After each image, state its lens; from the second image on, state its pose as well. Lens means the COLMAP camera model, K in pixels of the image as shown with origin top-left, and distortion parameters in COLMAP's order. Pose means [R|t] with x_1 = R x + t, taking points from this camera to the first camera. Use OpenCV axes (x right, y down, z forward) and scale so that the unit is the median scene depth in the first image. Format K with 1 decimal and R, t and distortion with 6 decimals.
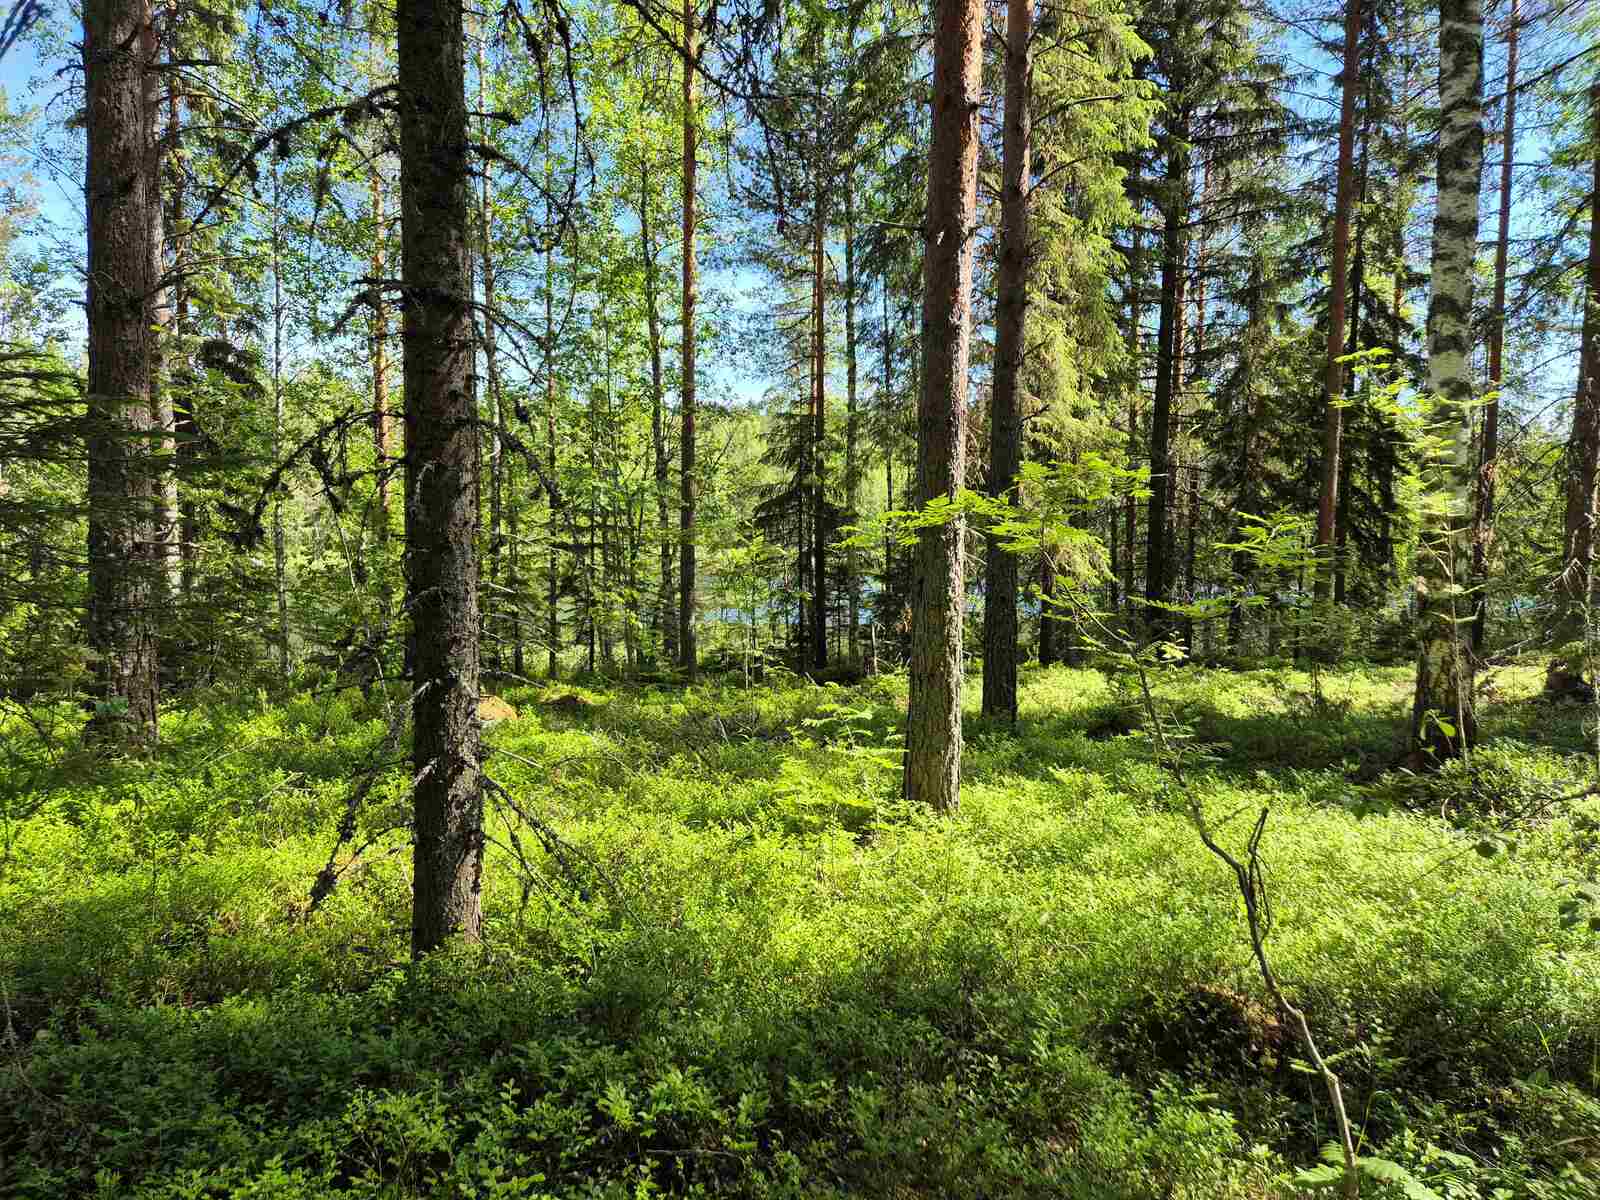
lens RADIAL K [[1064.9, 0, 800.7], [0, 1064.9, 586.4], [0, 0, 1]] dist [0.071452, -0.061439]
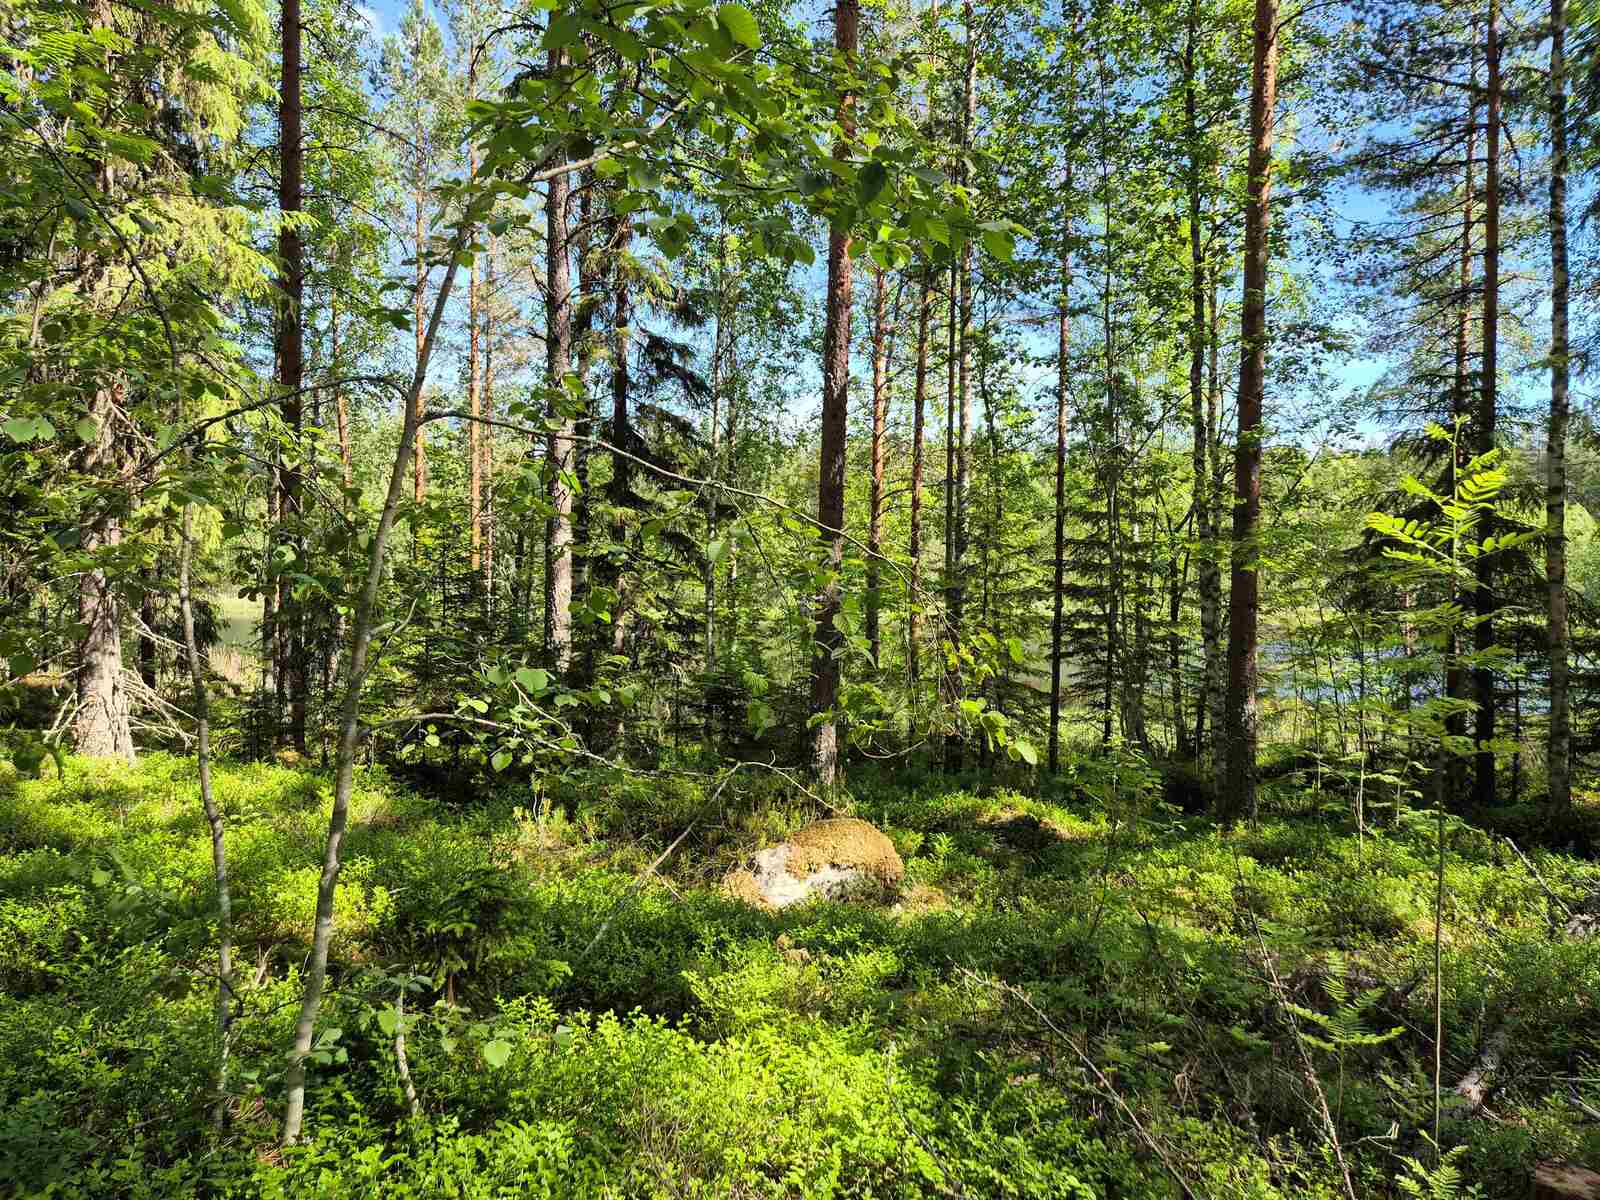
lens RADIAL K [[1064.9, 0, 800.7], [0, 1064.9, 586.4], [0, 0, 1]] dist [0.071452, -0.061439]
pose [[0.875769, 0.014735, -0.482505, -0.032595], [-0.041368, 0.998148, -0.044603, 0.003110], [0.480954, 0.059022, 0.874757, 0.348584]]
